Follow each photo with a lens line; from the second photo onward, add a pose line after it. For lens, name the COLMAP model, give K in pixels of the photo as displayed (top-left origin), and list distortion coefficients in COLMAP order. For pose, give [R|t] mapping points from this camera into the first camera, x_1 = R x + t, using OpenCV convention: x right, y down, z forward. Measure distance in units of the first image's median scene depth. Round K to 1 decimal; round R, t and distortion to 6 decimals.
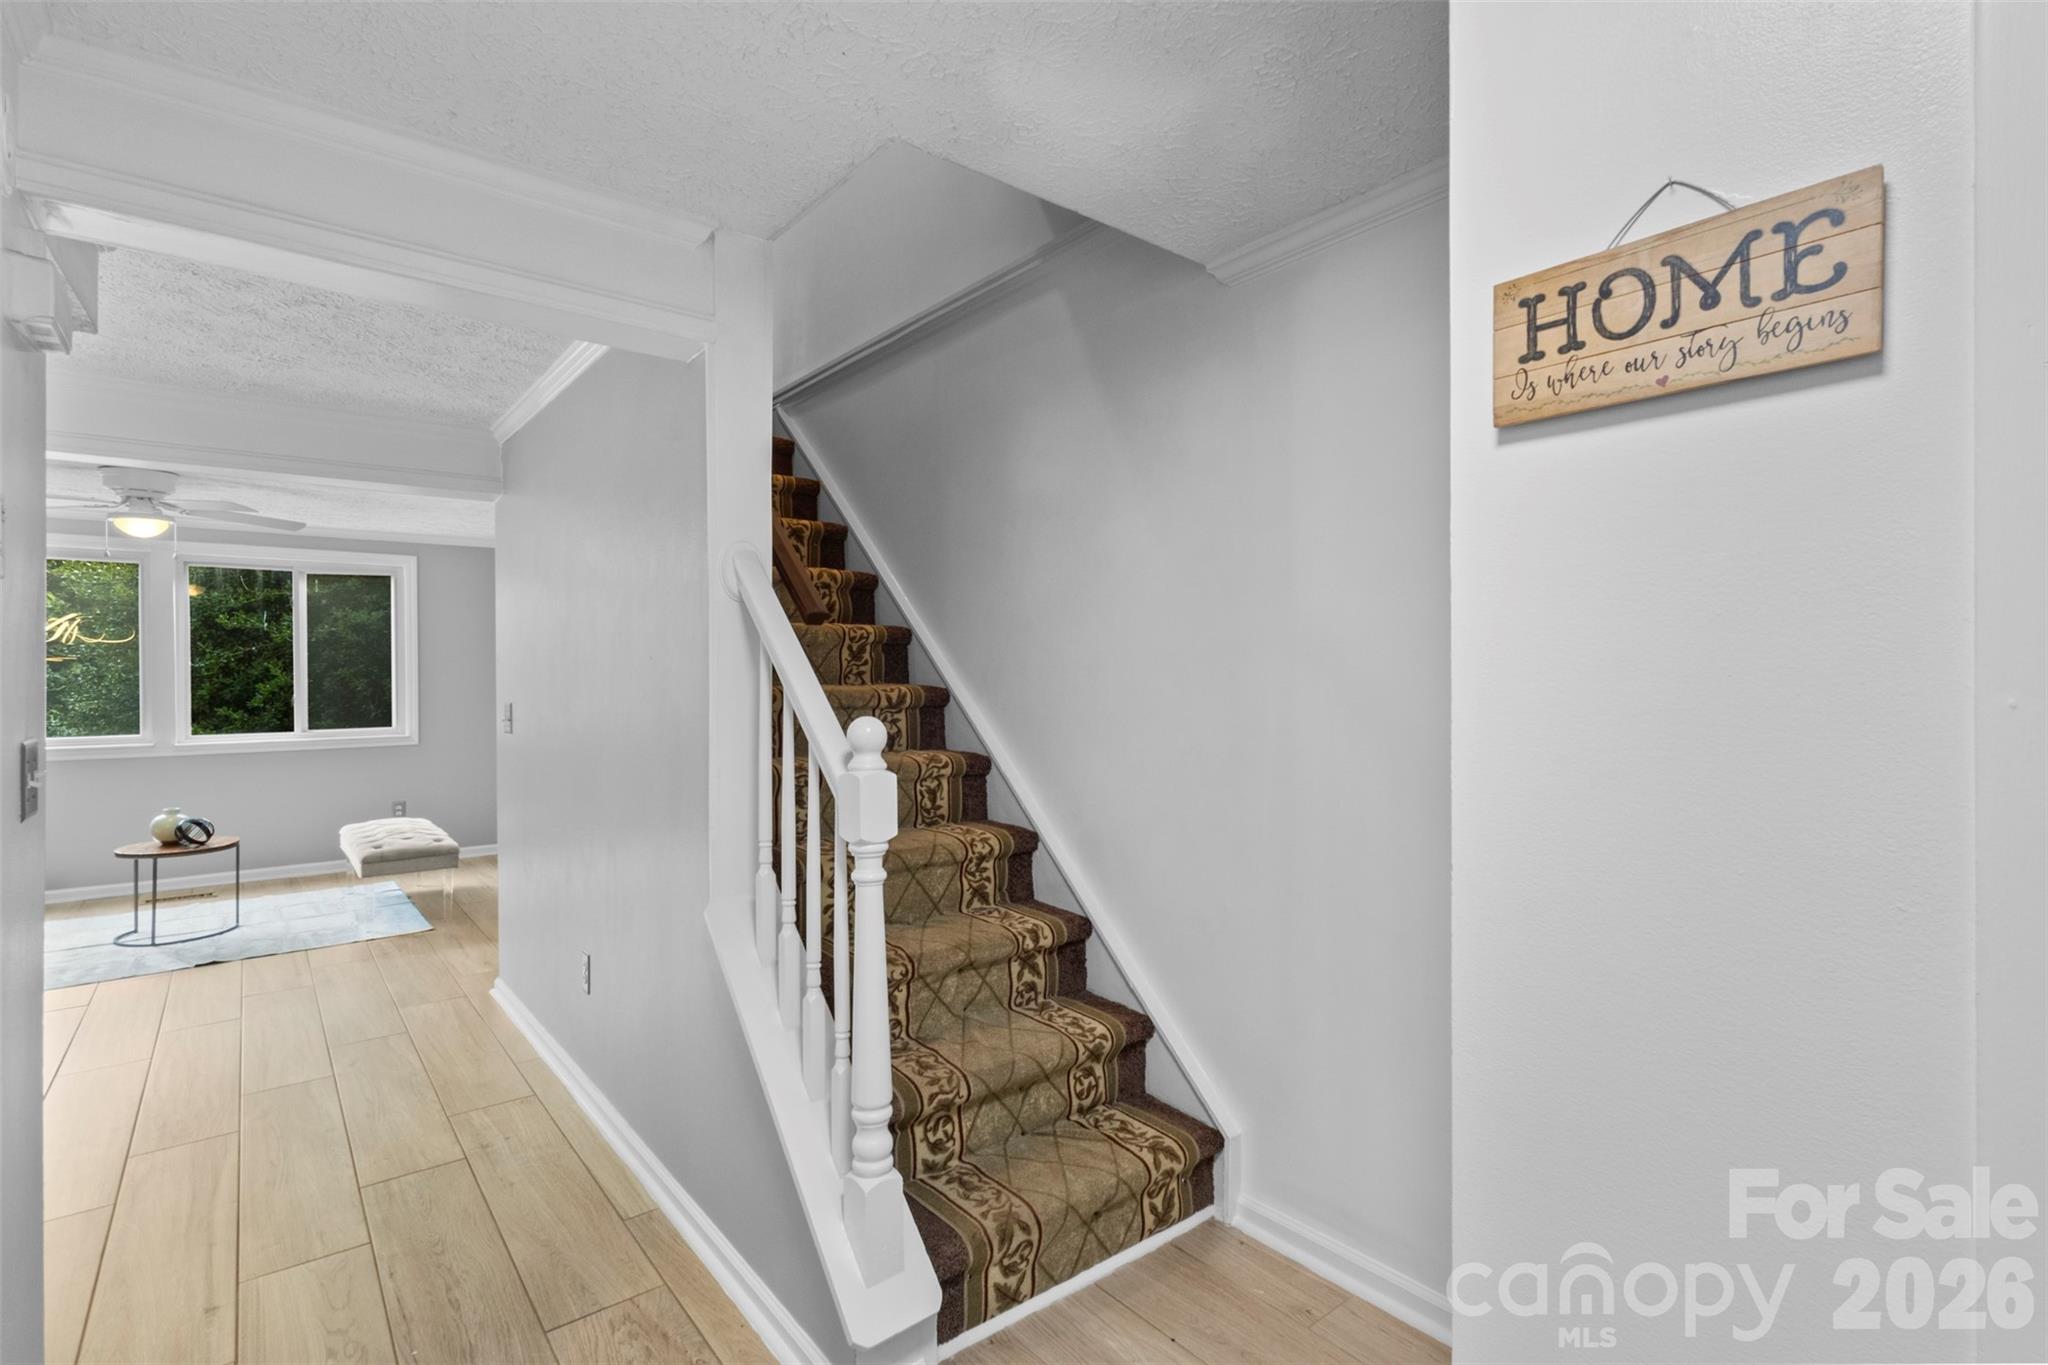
lens RADIAL K [[948.8, 0, 1011.9], [0, 948.8, 684.9], [0, 0, 1]] dist [0.012173, -0.000380]
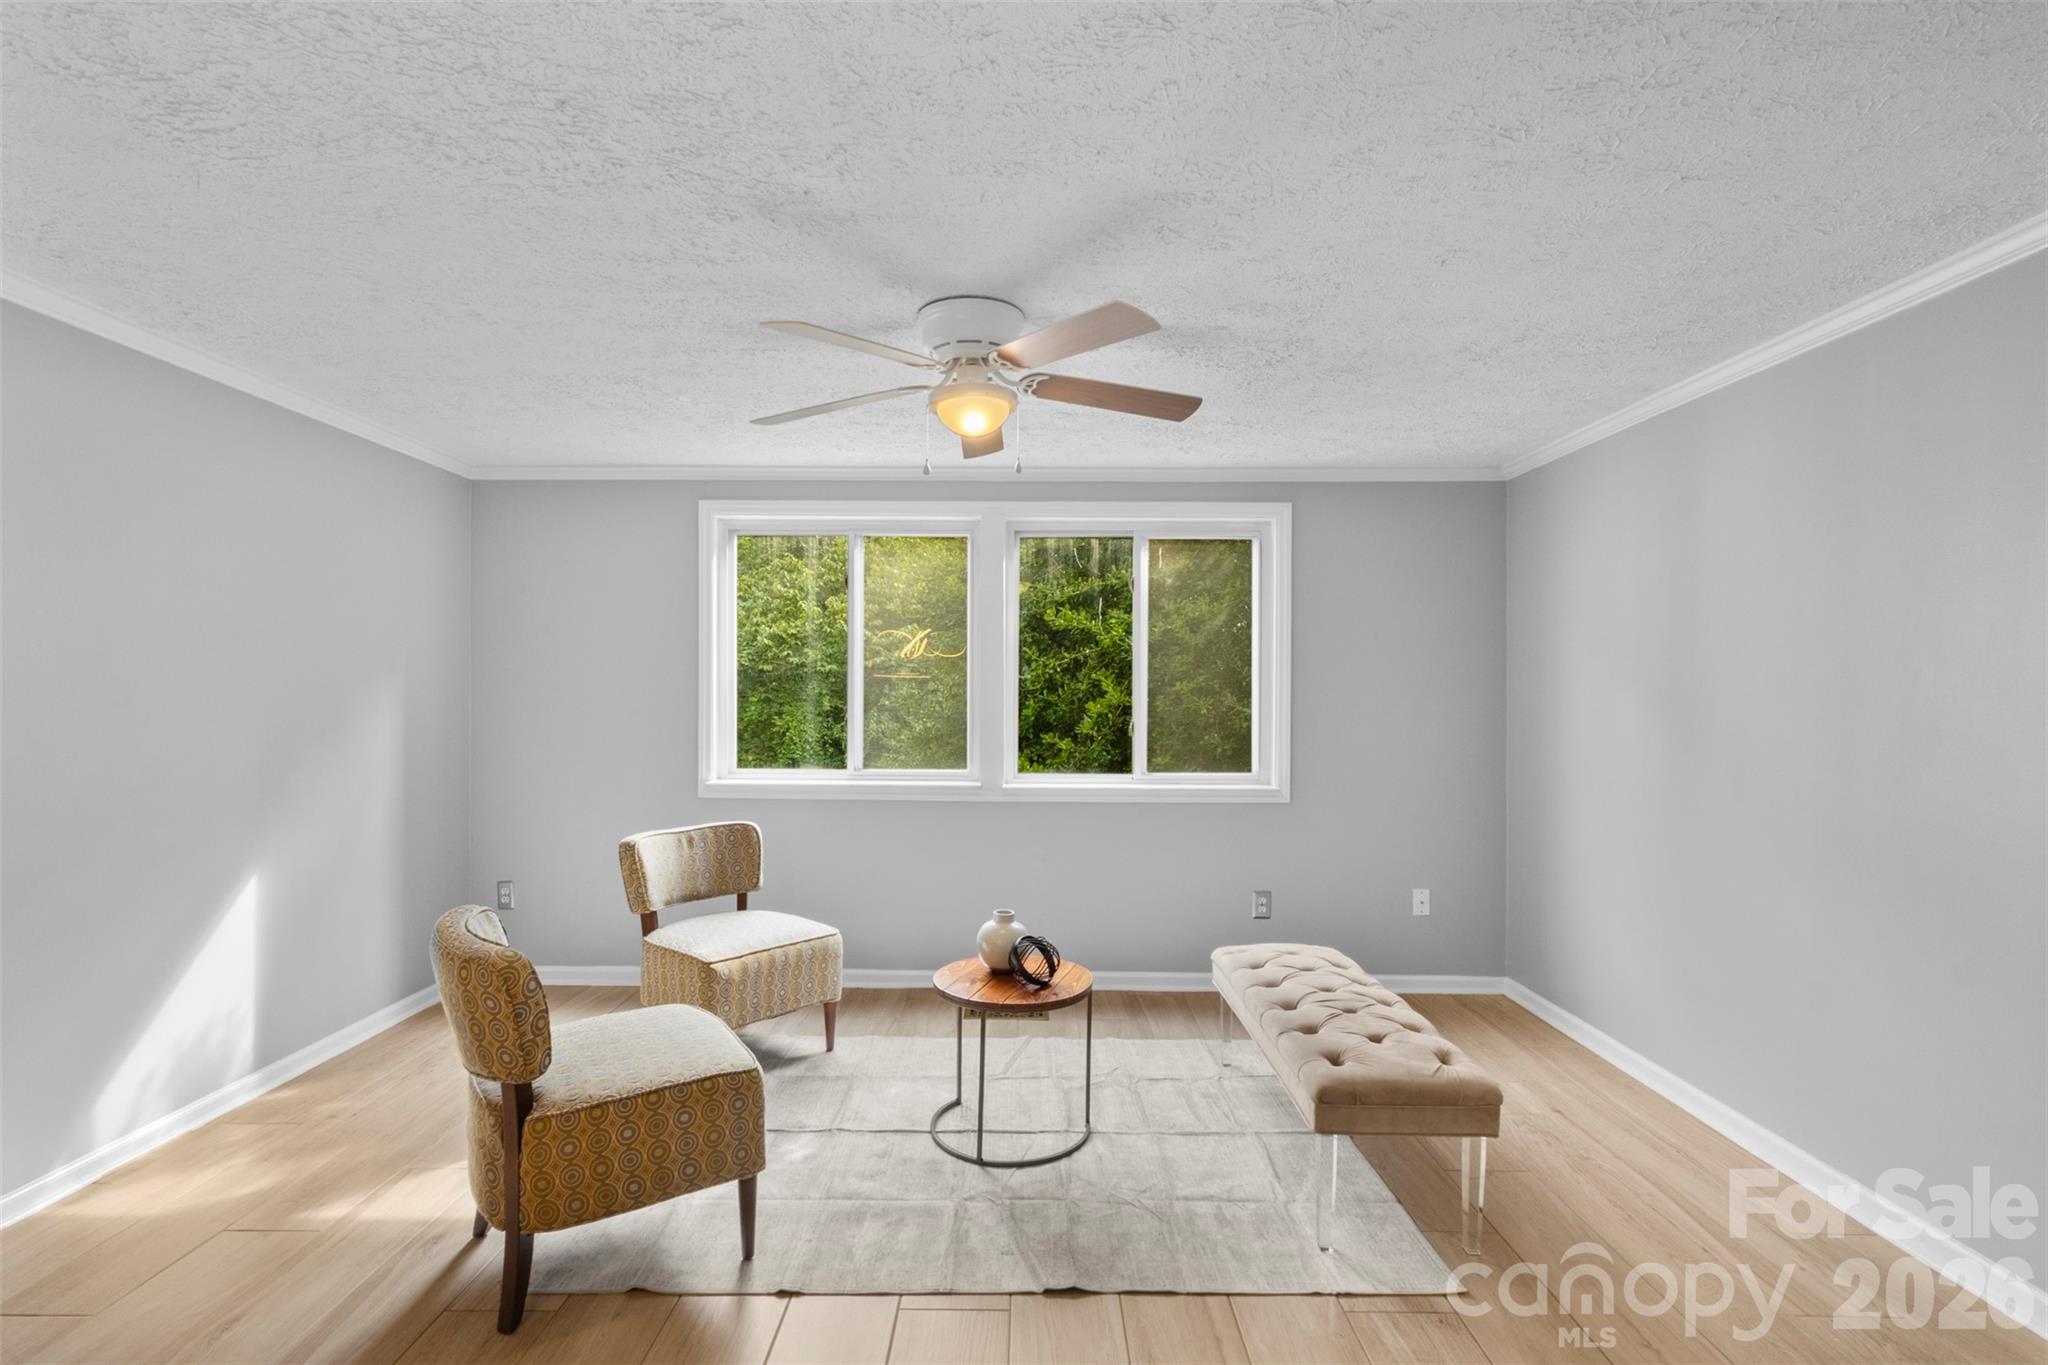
lens RADIAL K [[948.8, 0, 1026.9], [0, 948.8, 685.3], [0, 0, 1]] dist [0.012173, -0.000380]
pose [[0.780076, 0.004562, -0.625668, -0.383204], [-0.013351, 0.999867, -0.009356, -0.006966], [0.625542, 0.015651, 0.780033, 0.420207]]
